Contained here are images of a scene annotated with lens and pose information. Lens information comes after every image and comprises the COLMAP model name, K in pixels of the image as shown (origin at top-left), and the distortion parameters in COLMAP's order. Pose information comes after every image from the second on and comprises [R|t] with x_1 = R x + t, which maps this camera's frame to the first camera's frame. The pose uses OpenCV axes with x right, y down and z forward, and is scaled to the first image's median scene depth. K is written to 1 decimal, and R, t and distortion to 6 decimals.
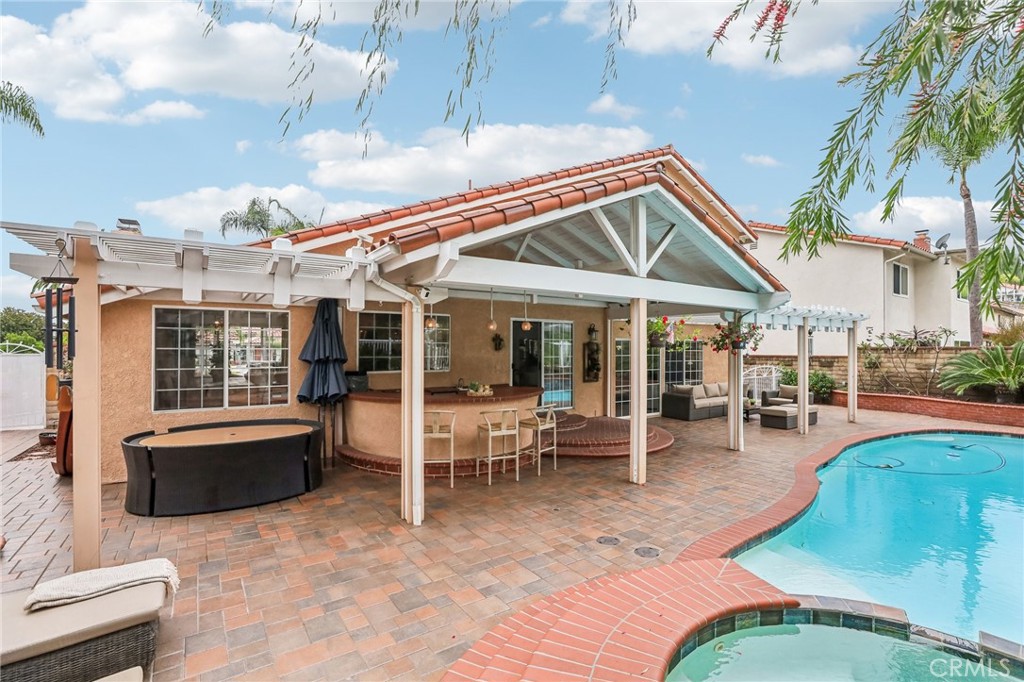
lens RADIAL K [[468.9, 0, 511.9], [0, 468.9, 346.3], [0, 0, 1]] dist [-0.005393, -0.000450]
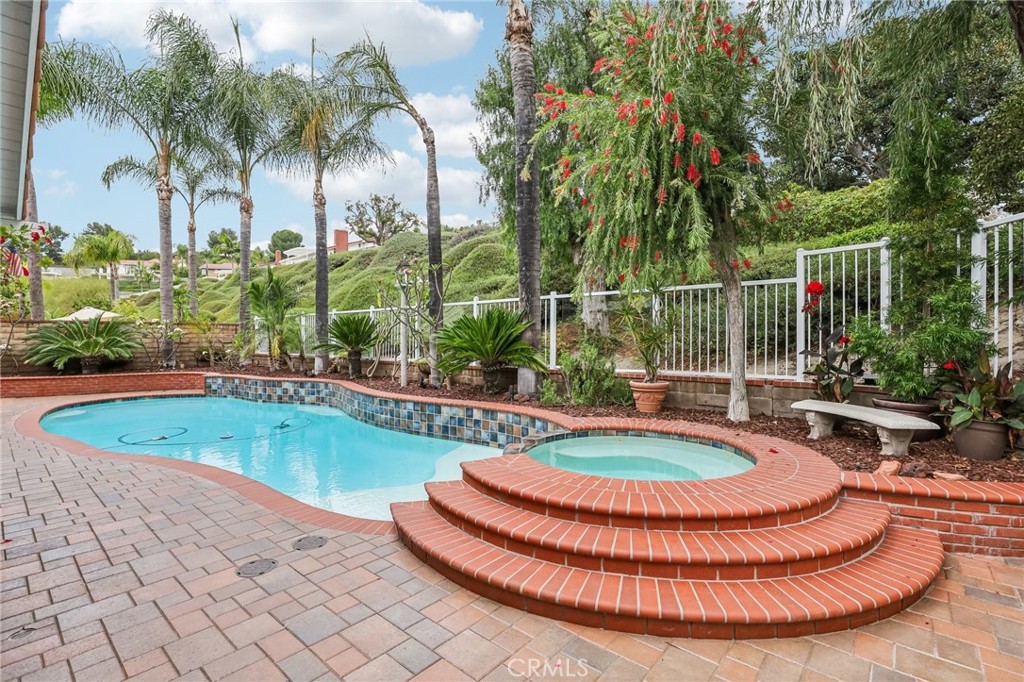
lens RADIAL K [[468.9, 0, 512.9], [0, 468.9, 338.1], [0, 0, 1]] dist [-0.005393, -0.000450]
pose [[-0.237796, 0.000137, 0.971315, -0.210335], [-0.002530, 0.999997, -0.000760, 0.041313], [-0.971312, -0.002638, -0.237795, 0.339182]]
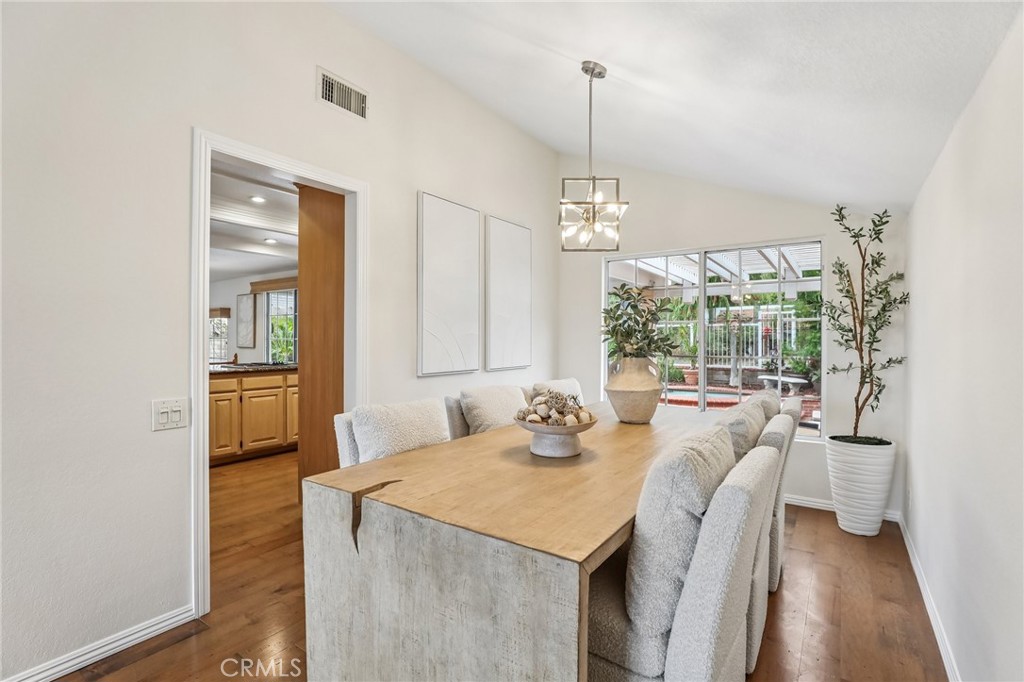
lens RADIAL K [[468.9, 0, 511.2], [0, 468.9, 344.0], [0, 0, 1]] dist [-0.005393, -0.000450]
pose [[-0.334358, -0.004870, 0.942433, -0.539936], [-0.008682, 0.999960, 0.002087, 0.032014], [-0.942406, -0.007485, -0.334387, 0.722071]]
